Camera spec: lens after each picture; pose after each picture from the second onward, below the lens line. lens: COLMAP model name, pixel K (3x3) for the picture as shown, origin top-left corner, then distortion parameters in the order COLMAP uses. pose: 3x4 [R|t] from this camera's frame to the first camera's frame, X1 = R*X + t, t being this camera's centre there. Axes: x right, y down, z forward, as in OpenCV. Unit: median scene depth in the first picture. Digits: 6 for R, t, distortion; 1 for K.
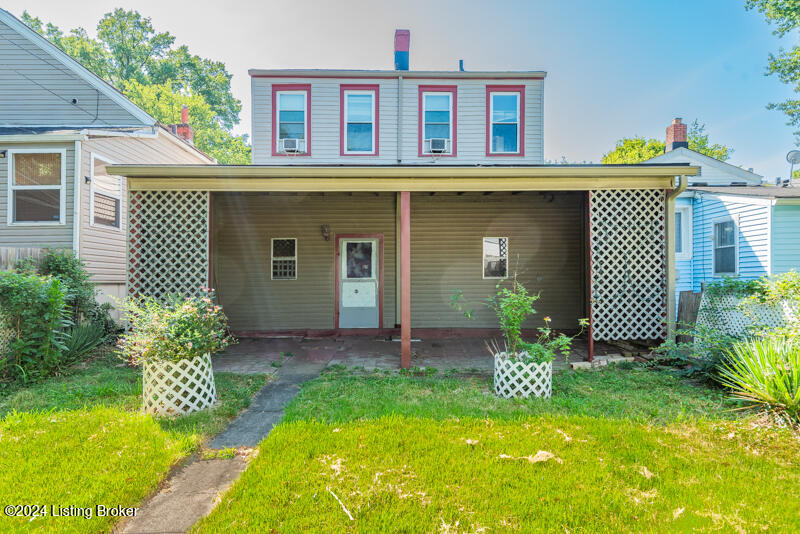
lens RADIAL K [[528.6, 0, 400.6], [0, 528.6, 266.4], [0, 0, 1]] dist [0.019768, -0.014136]
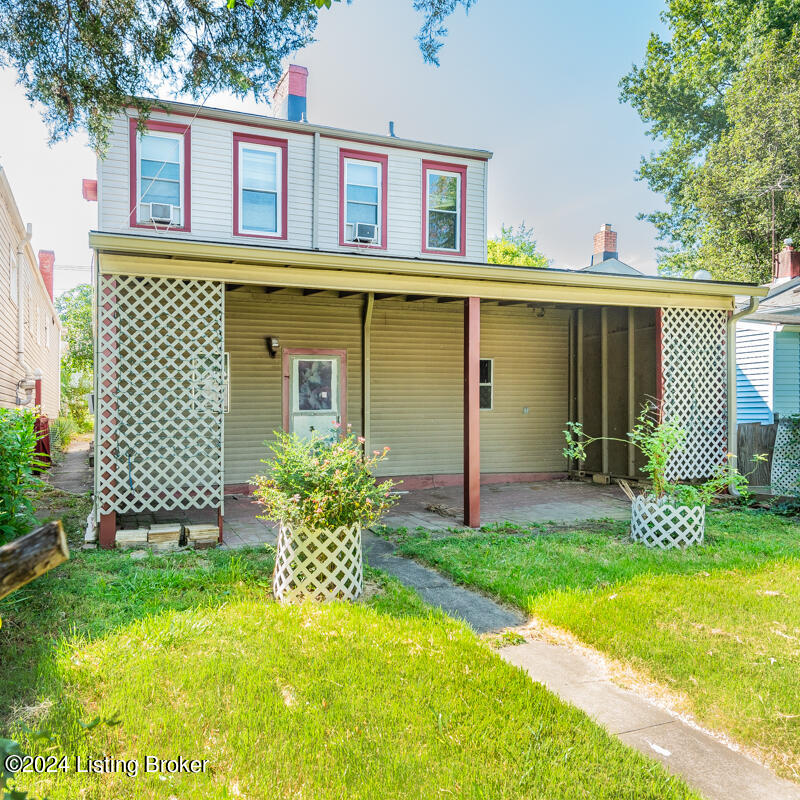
lens RADIAL K [[721.2, 0, 398.7], [0, 721.2, 404.0], [0, 0, 1]] dist [0.035965, 0.004688]
pose [[0.932019, 0.000819, 0.362409, -0.468376], [-0.005301, 0.999921, 0.011374, 0.002532], [-0.362371, -0.012522, 0.931950, 0.050699]]
